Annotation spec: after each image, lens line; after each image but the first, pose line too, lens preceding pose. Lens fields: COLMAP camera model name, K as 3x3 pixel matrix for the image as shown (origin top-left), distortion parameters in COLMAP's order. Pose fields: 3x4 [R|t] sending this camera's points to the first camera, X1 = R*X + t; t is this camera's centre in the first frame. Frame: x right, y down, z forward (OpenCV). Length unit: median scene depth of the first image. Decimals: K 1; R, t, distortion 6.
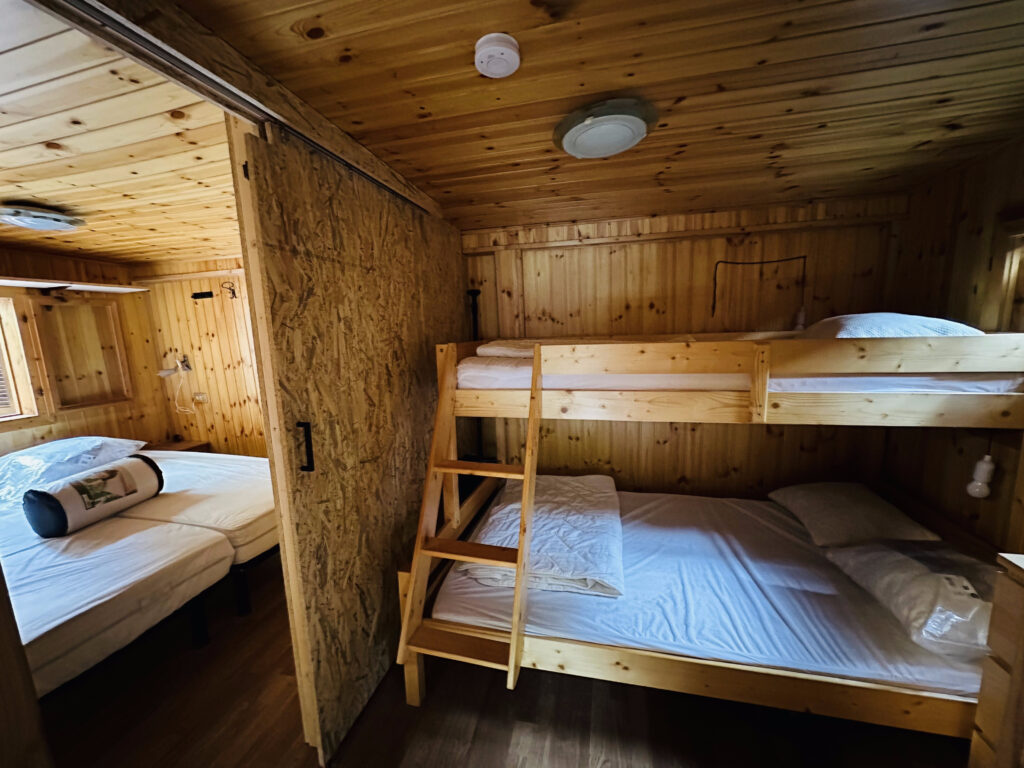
lens RADIAL K [[408.3, 0, 512.0], [0, 408.3, 384.0], [0, 0, 1]] dist [-0.000140, 0.000541]
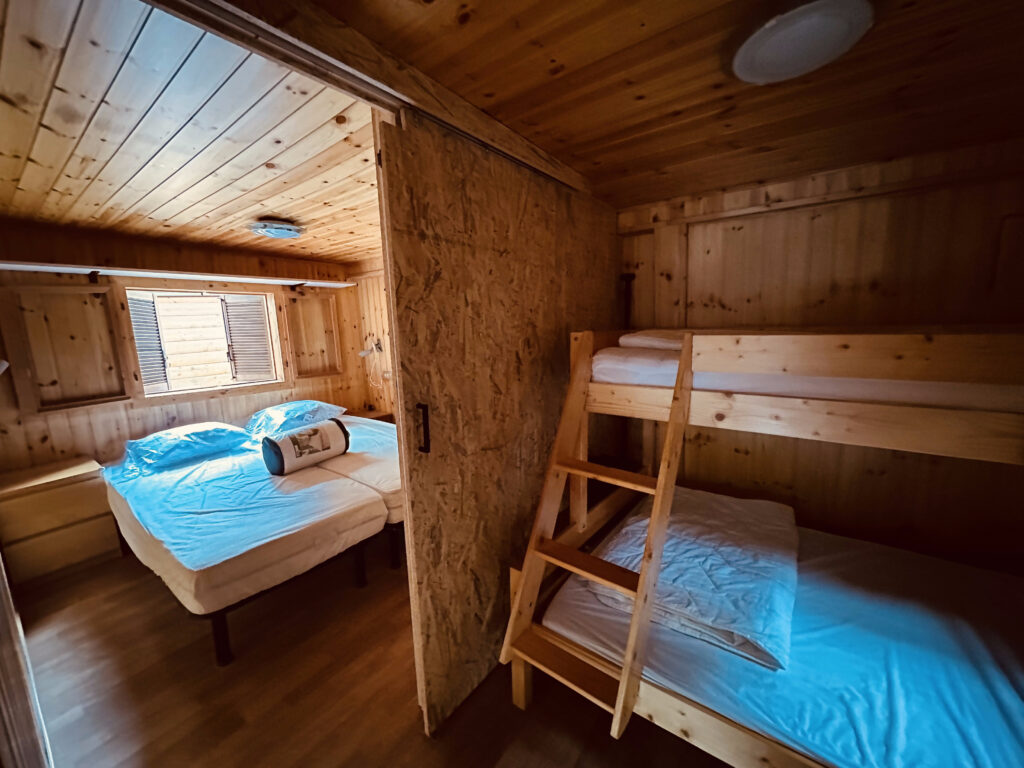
lens RADIAL K [[408.3, 0, 512.0], [0, 408.3, 384.0], [0, 0, 1]] dist [-0.000140, 0.000541]
pose [[0.918082, 0.066979, -0.390691, 0.062938], [-0.059252, 0.997736, 0.031813, -0.001736], [0.391937, -0.006058, 0.919972, 0.104225]]
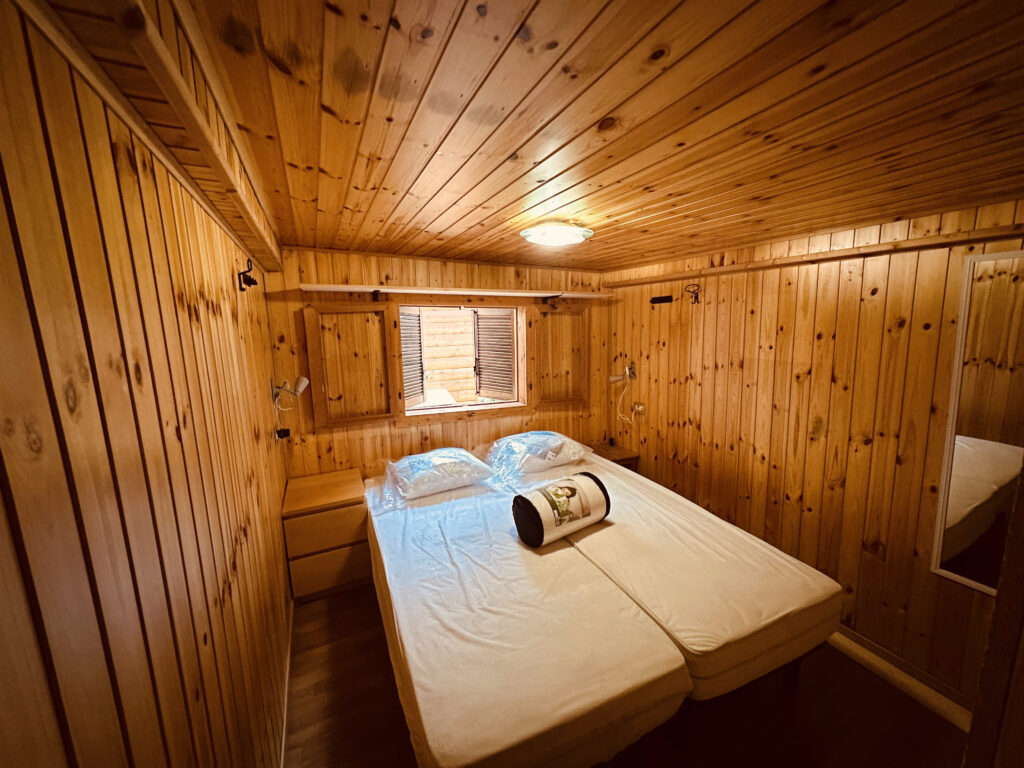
lens RADIAL K [[408.3, 0, 512.0], [0, 408.3, 384.0], [0, 0, 1]] dist [-0.000140, 0.000541]
pose [[0.628075, 0.149453, -0.763666, -0.459086], [-0.127246, 0.987899, 0.088683, -0.132272], [0.767678, 0.041473, 0.639492, 0.326458]]
